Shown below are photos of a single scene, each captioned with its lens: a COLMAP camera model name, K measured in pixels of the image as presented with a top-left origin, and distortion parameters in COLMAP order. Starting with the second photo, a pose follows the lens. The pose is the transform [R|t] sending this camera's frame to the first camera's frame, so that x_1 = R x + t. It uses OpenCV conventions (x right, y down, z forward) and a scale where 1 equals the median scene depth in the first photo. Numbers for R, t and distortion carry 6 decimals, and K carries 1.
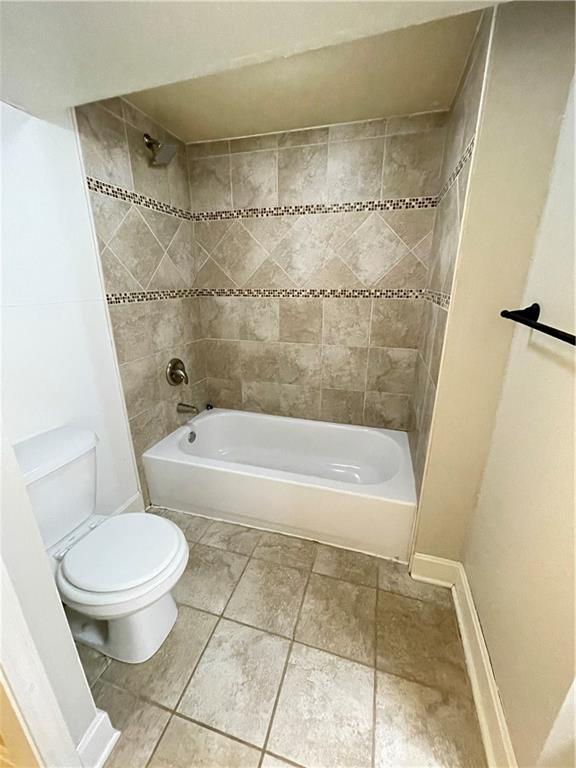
lens RADIAL K [[309.9, 0, 289.8], [0, 309.9, 381.8], [0, 0, 1]] dist [0.000174, 0.000684]
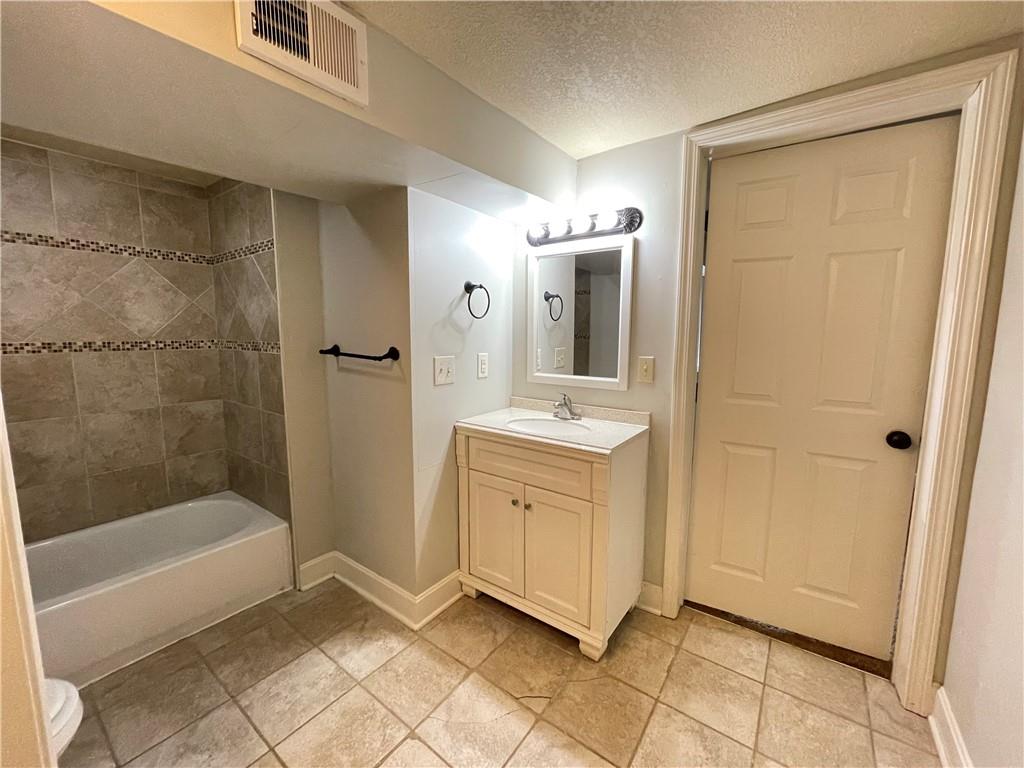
lens RADIAL K [[413.2, 0, 511.4], [0, 413.2, 381.7], [0, 0, 1]] dist [0.000174, 0.000684]
pose [[0.345663, -0.112824, 0.931552, -0.467958], [0.286295, 0.958091, 0.009805, 0.088140], [-0.893618, 0.263310, 0.363477, -0.287249]]
